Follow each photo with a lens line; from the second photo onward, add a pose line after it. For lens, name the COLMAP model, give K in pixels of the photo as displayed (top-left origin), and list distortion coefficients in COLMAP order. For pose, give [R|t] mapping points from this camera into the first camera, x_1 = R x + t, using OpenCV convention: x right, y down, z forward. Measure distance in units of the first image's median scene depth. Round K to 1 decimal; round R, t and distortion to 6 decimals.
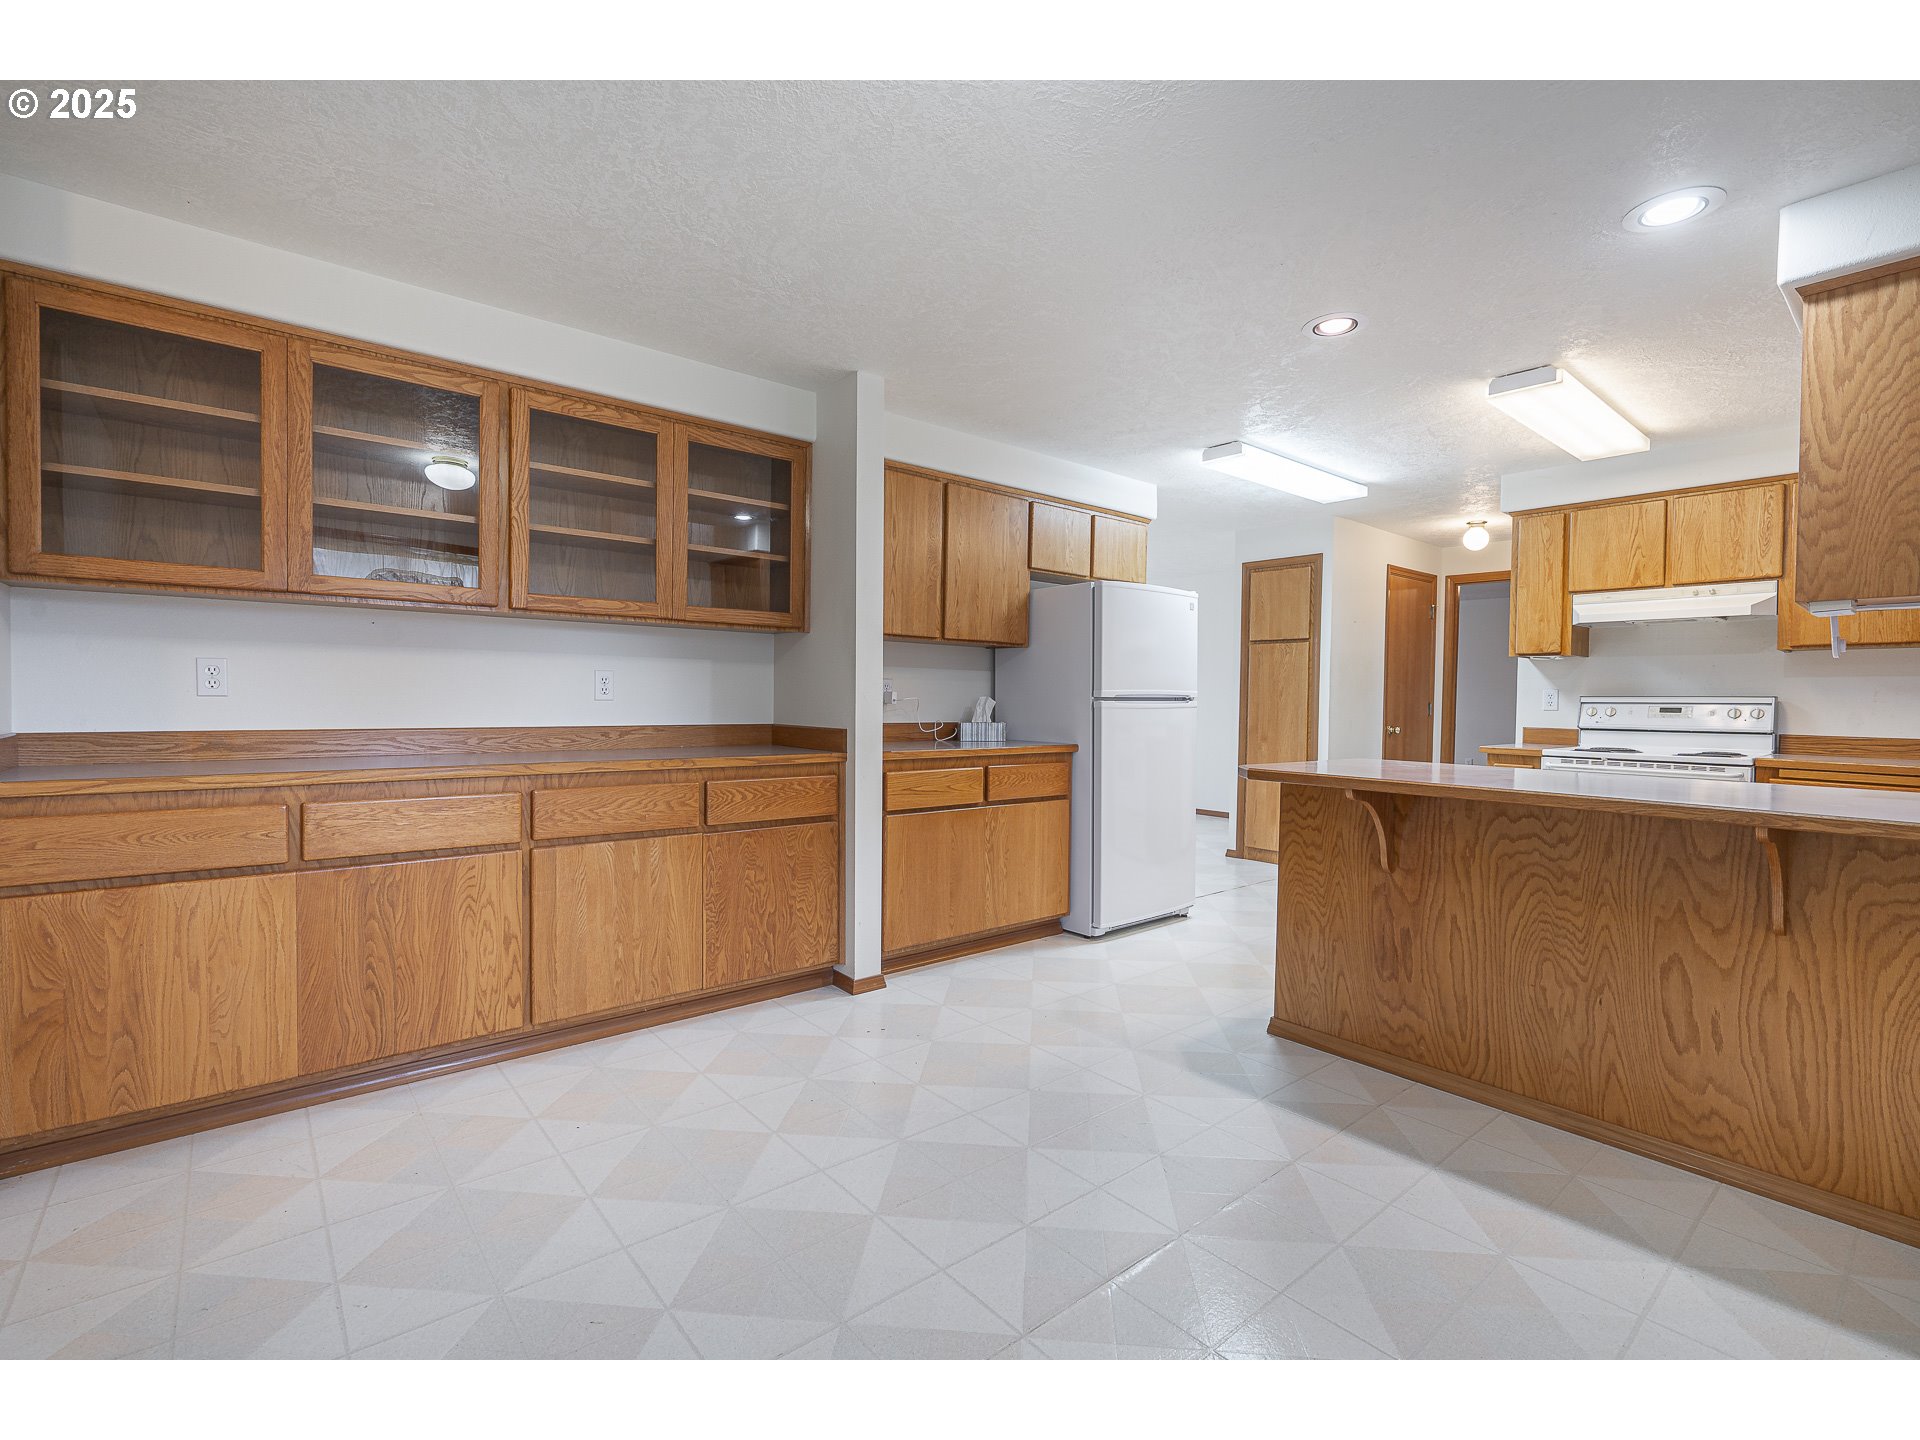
lens RADIAL K [[879.2, 0, 960.0], [0, 879.2, 720.0], [0, 0, 1]] dist [-0.001636, 0.000376]
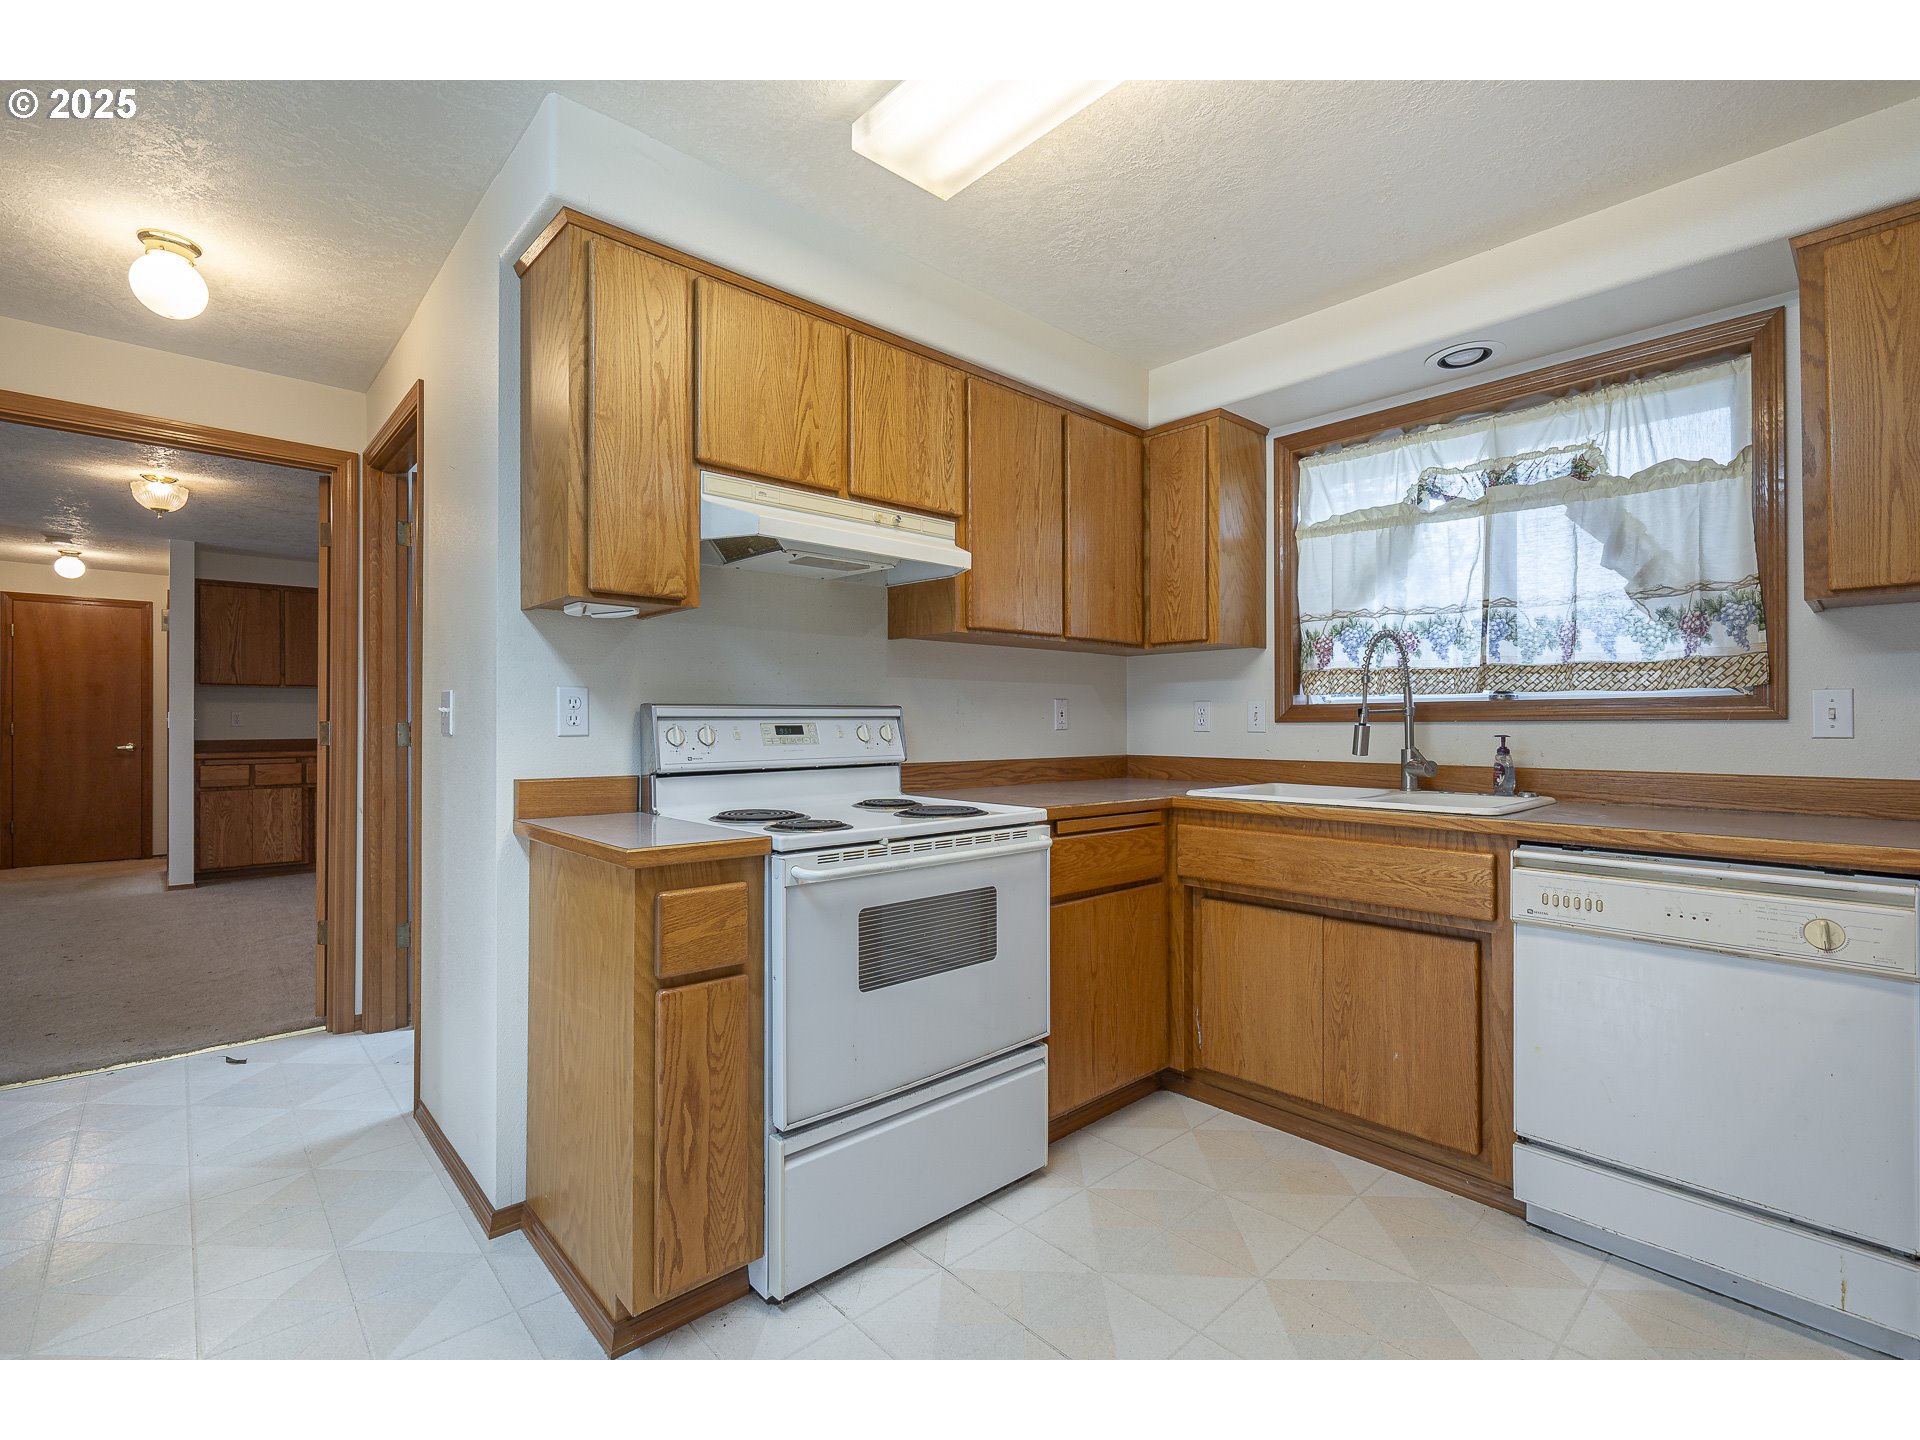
lens RADIAL K [[879.2, 0, 960.0], [0, 879.2, 720.0], [0, 0, 1]] dist [-0.001636, 0.000376]
pose [[-0.043692, -0.008836, 0.999006, 0.269324], [0.023728, 0.999670, 0.009879, -0.020871], [-0.998763, 0.024136, -0.043468, 0.939506]]
